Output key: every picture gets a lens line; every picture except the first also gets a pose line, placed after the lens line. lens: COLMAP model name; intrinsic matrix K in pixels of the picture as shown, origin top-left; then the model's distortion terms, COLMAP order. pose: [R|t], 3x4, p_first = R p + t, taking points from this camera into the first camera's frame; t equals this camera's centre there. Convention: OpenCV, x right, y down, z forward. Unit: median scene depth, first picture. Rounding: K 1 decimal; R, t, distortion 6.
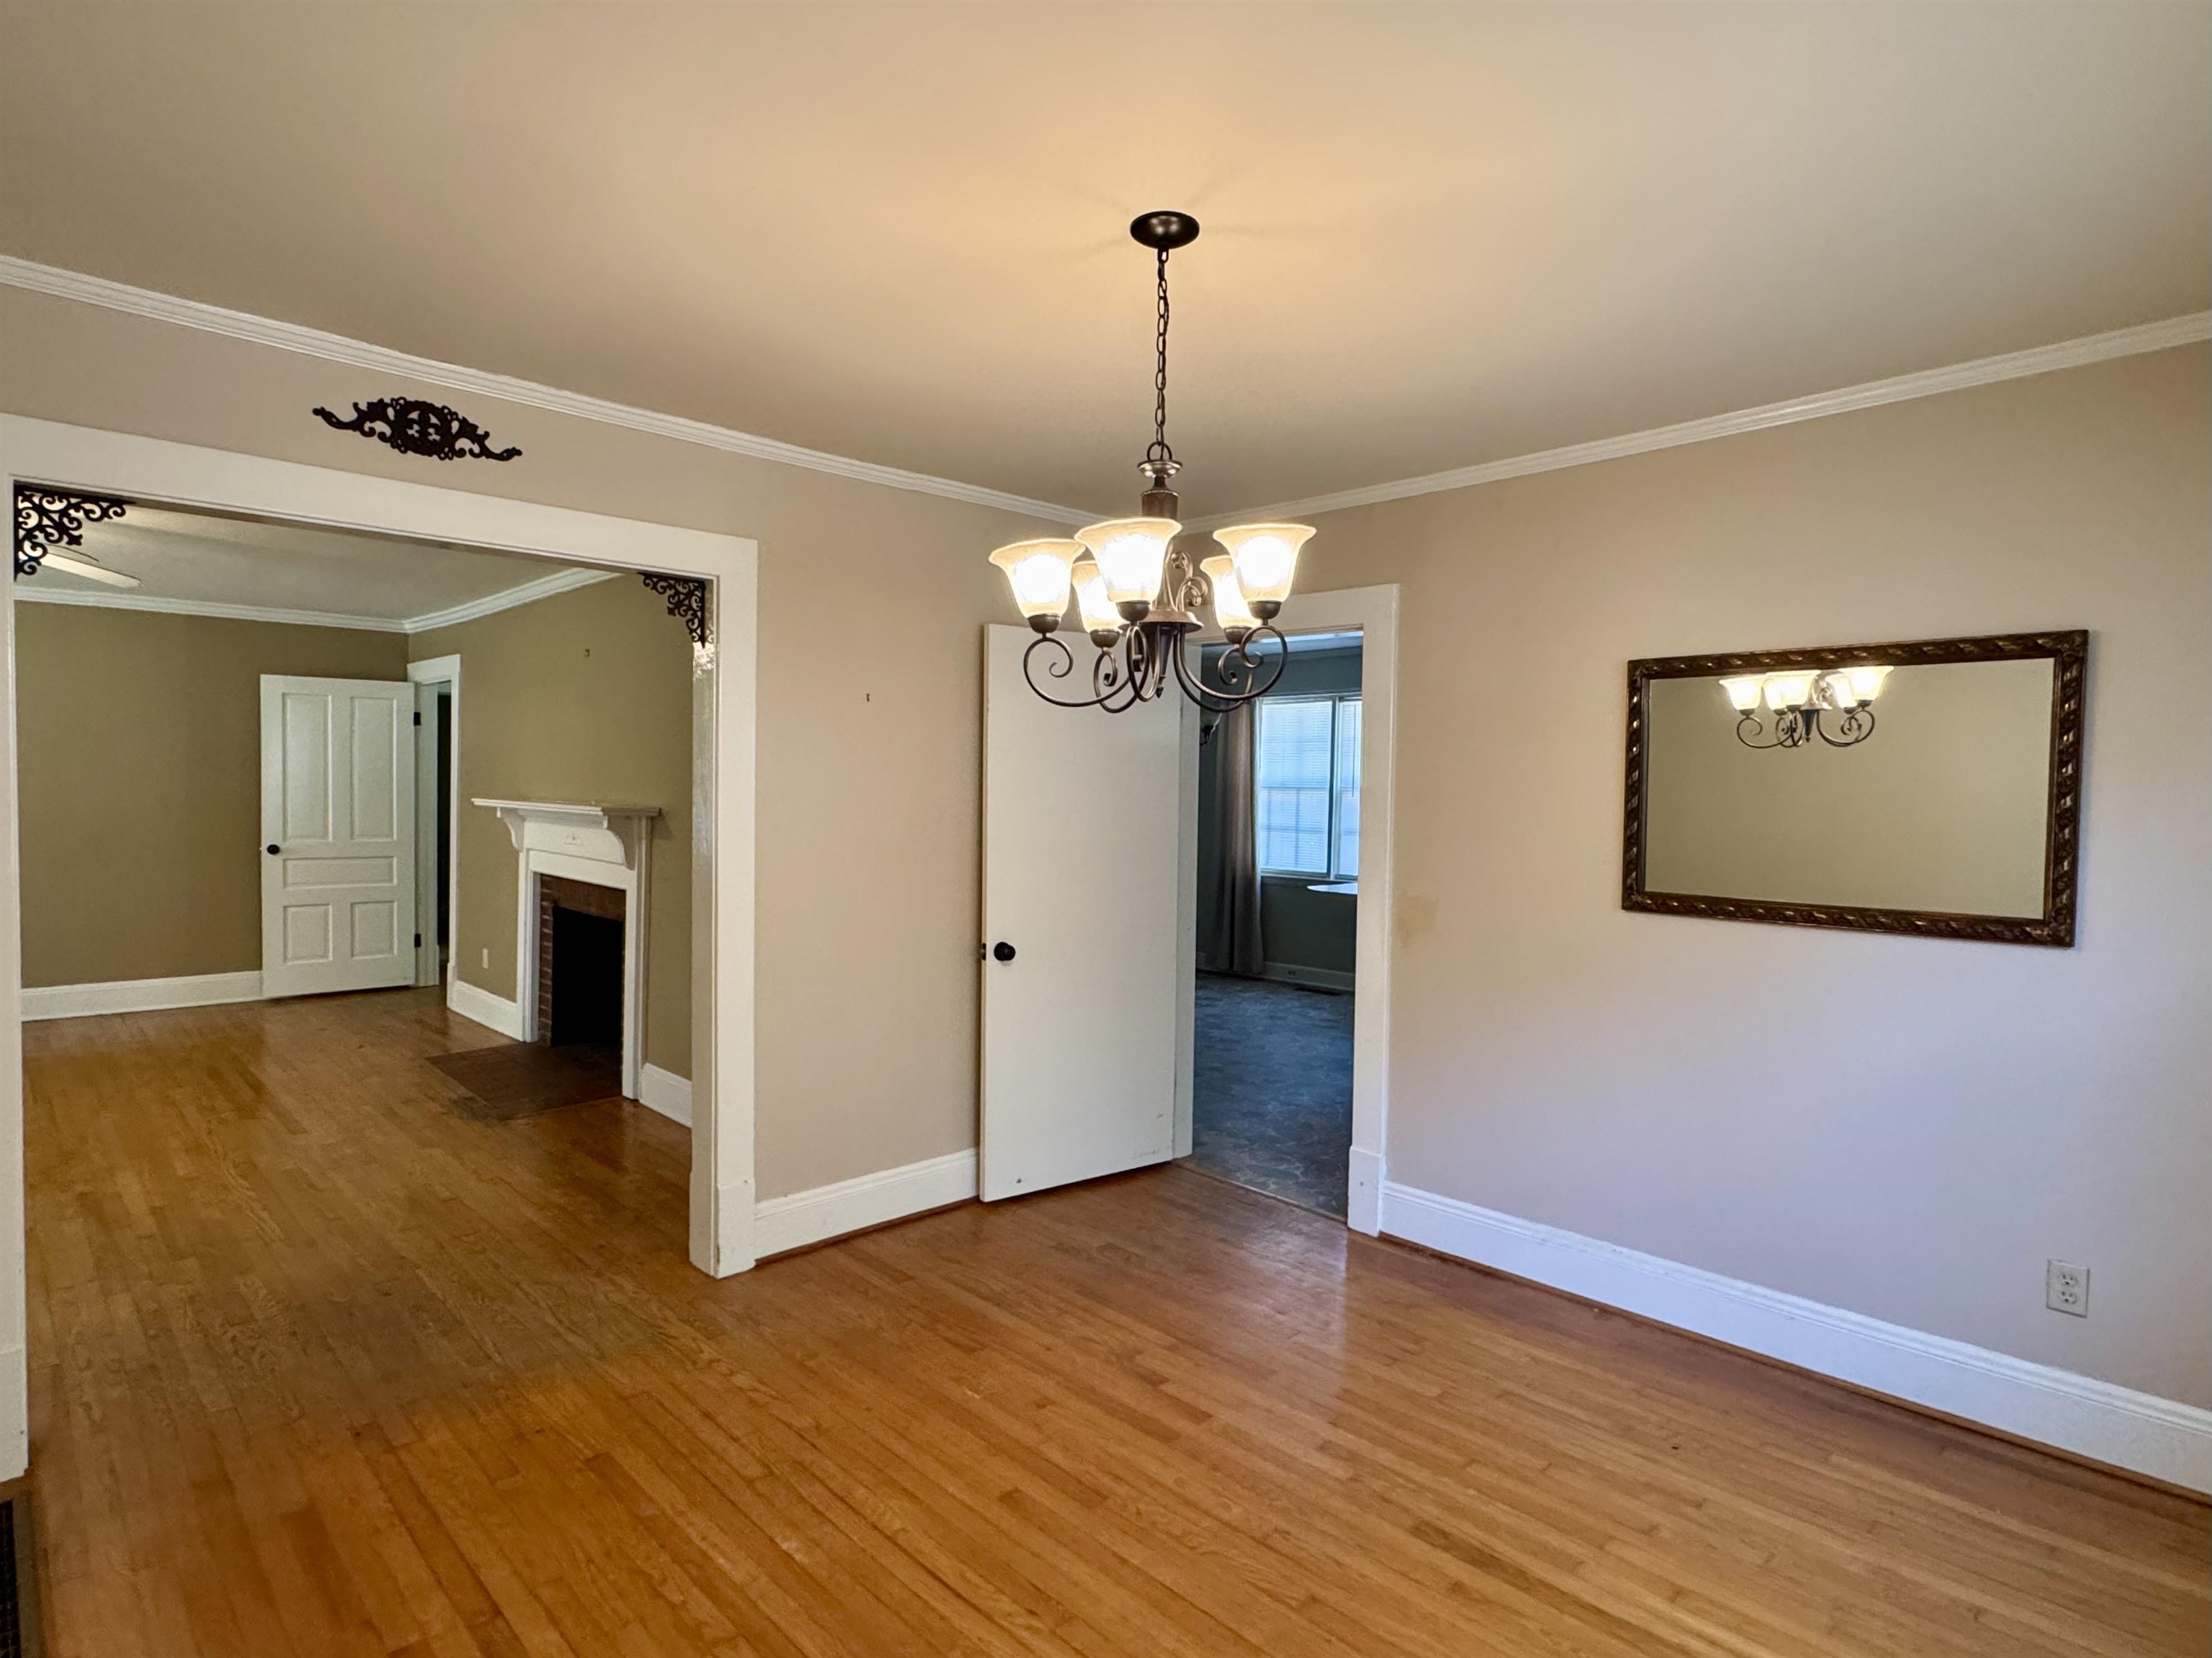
lens RADIAL K [[1181.6, 0, 1106.0], [0, 1181.6, 829.0], [0, 0, 1]] dist [-0.003924, -0.000260]
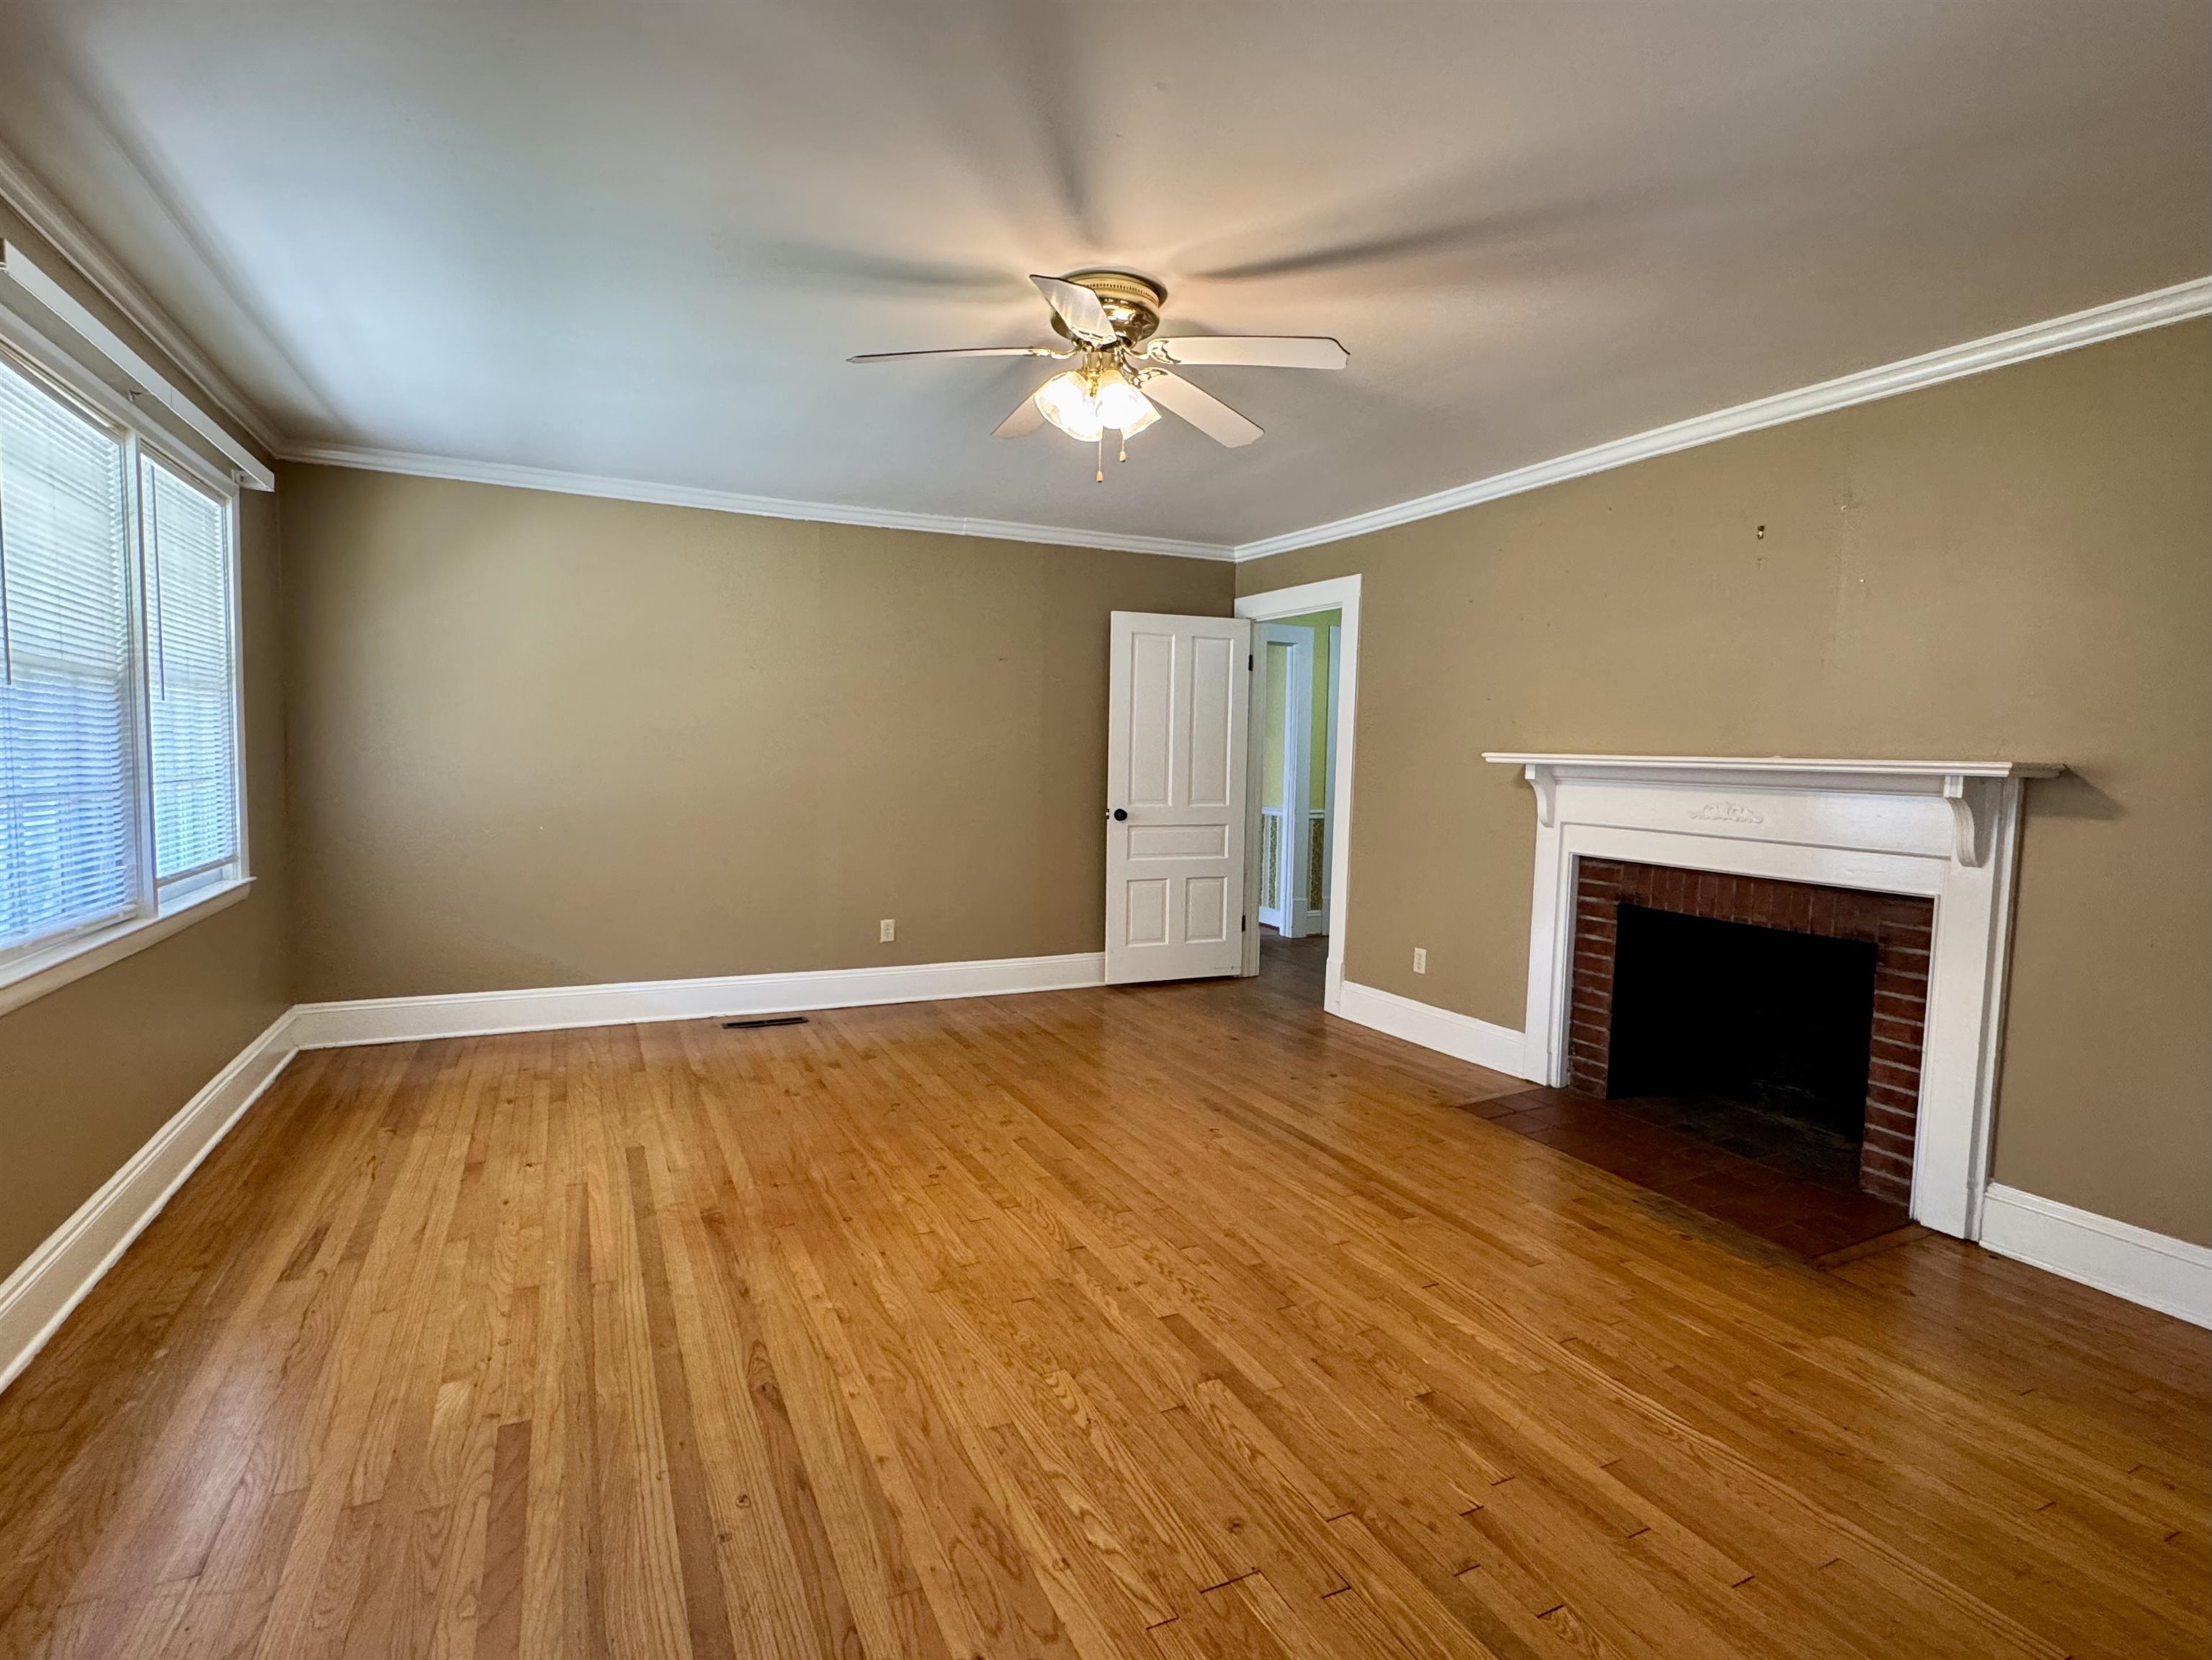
lens RADIAL K [[1091.6, 0, 1106.0], [0, 1091.6, 830.0], [0, 0, 1]] dist [0.002235, -0.000008]
pose [[0.951087, 0.021429, -0.308179, -0.461786], [-0.012050, 0.999405, 0.032305, 0.002795], [0.308688, -0.027011, 0.950780, 0.231289]]
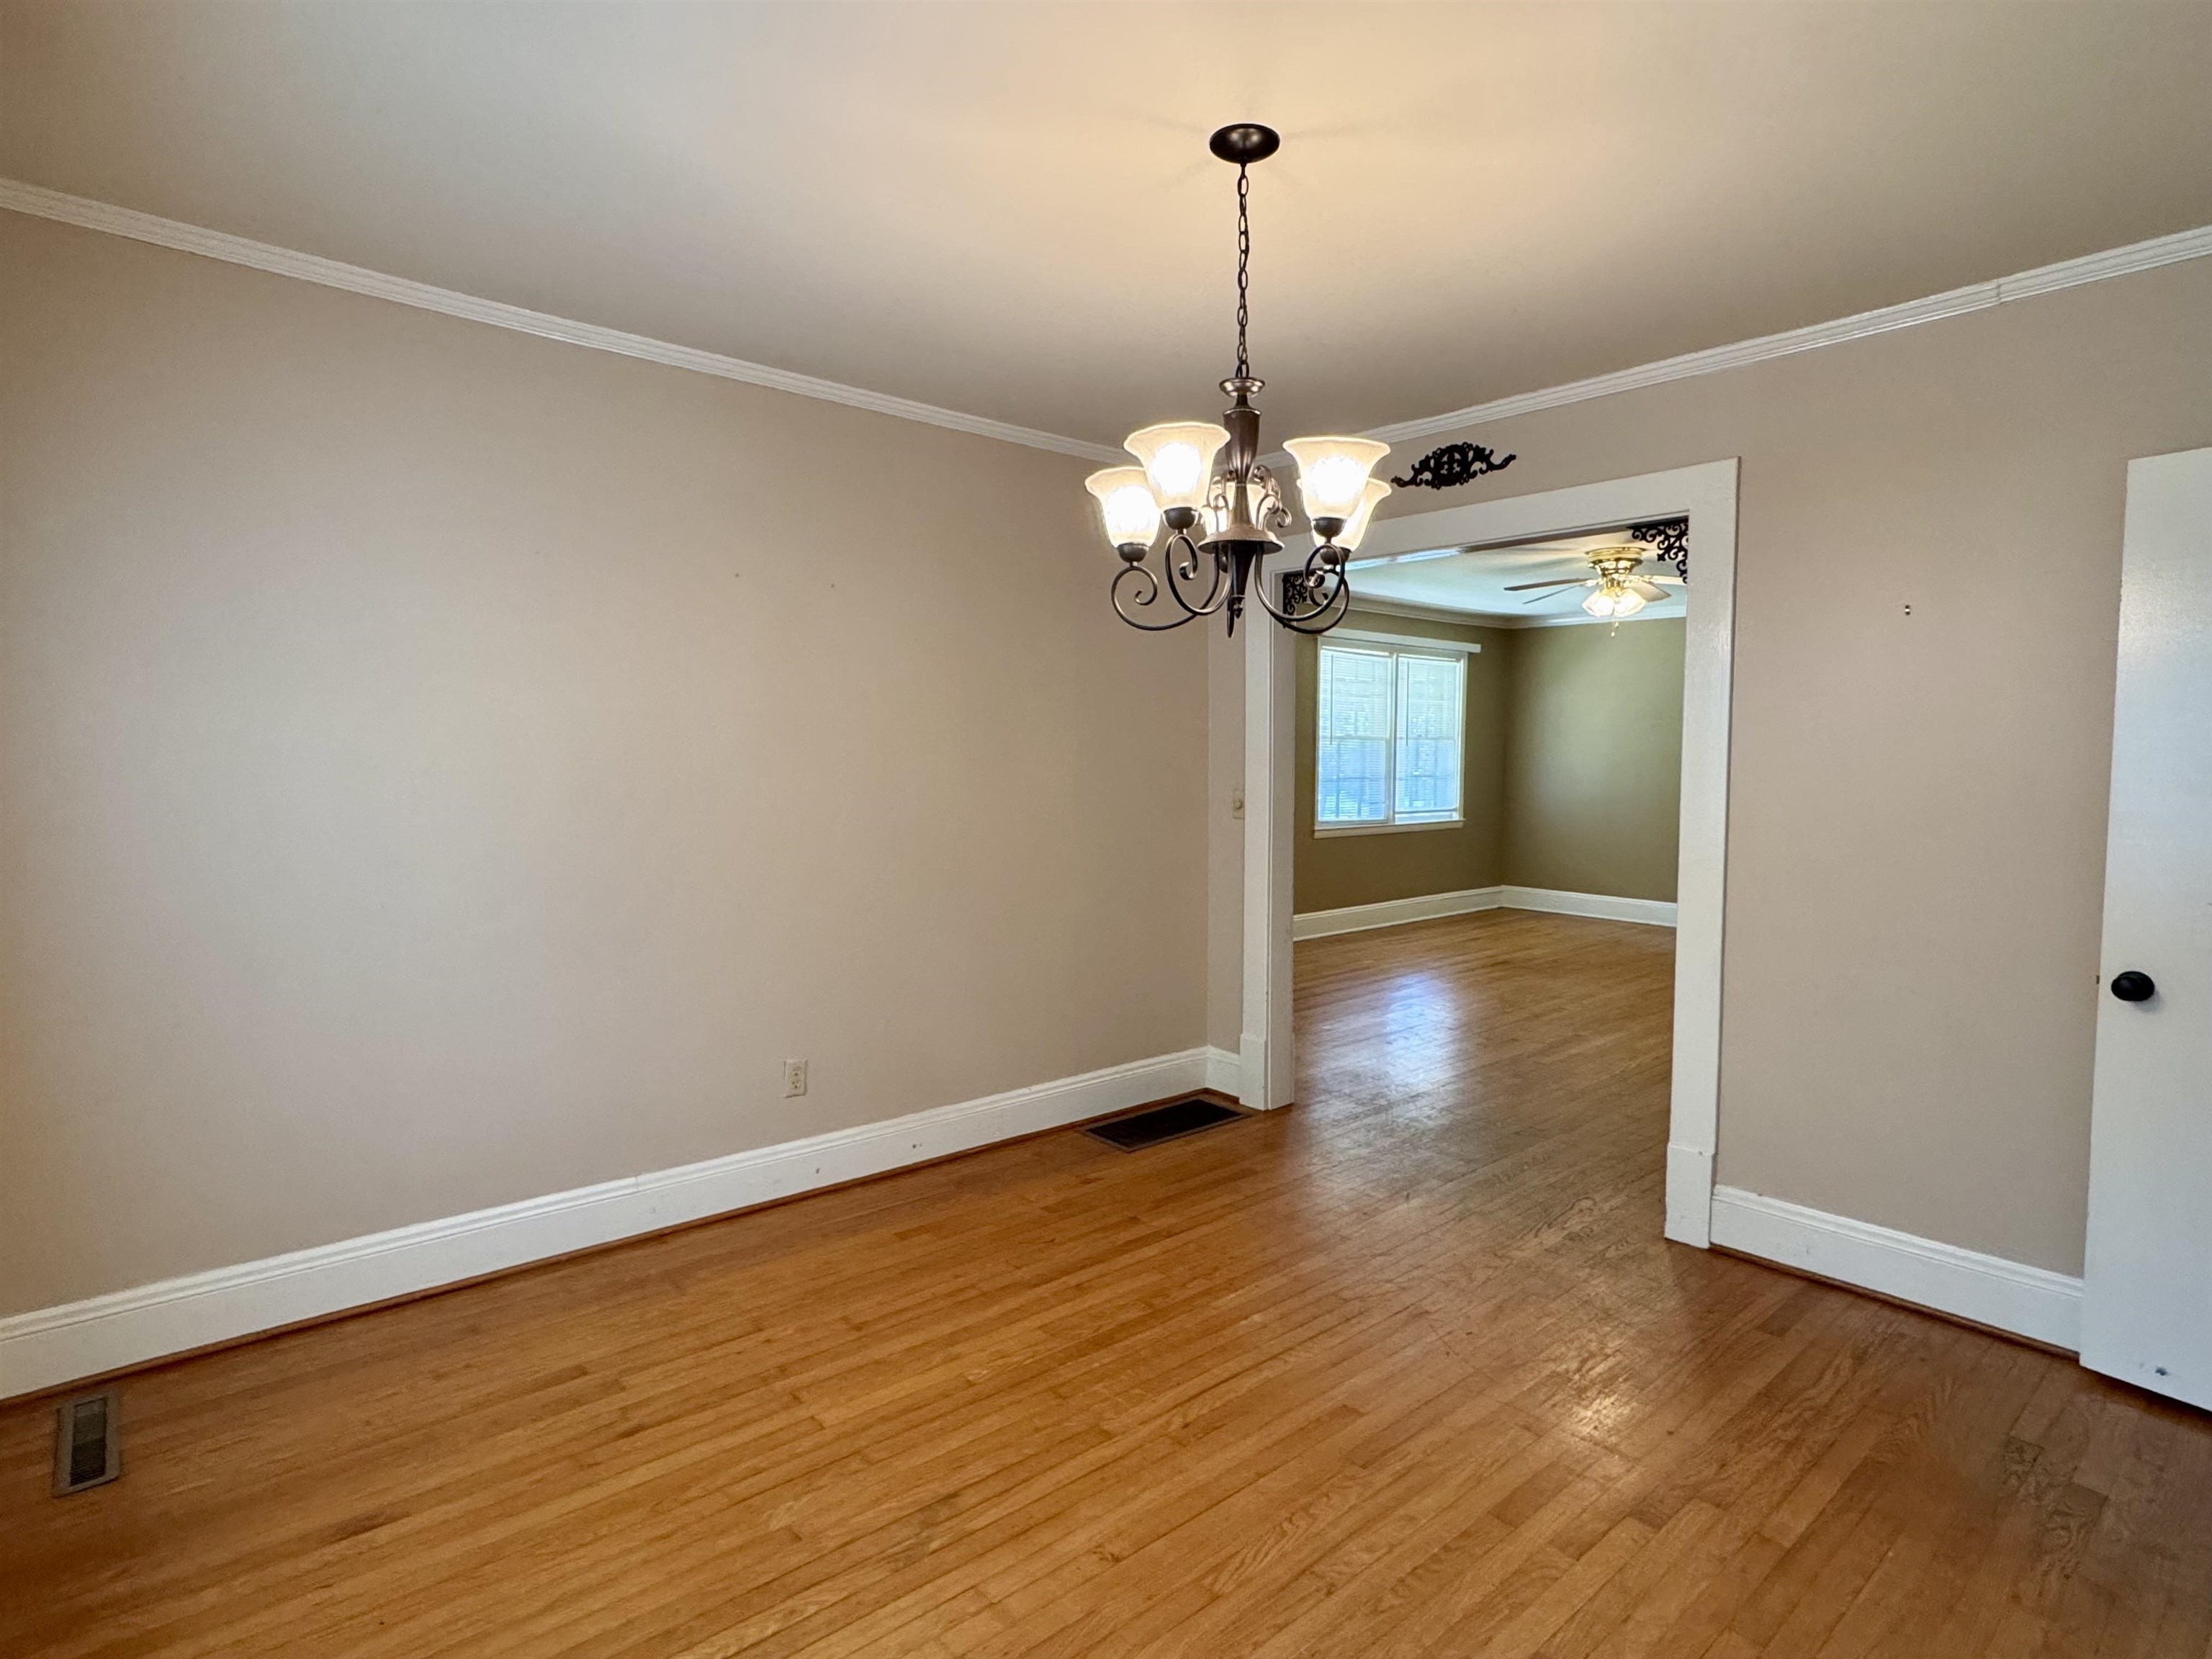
lens RADIAL K [[1181.7, 0, 1106.0], [0, 1181.7, 829.5], [0, 0, 1]] dist [-0.003924, -0.000260]
pose [[-0.052217, 0.052495, -0.997255, 1.001354], [-0.037263, 0.997820, 0.054476, 0.013477], [0.997940, 0.040006, -0.050147, 0.886129]]
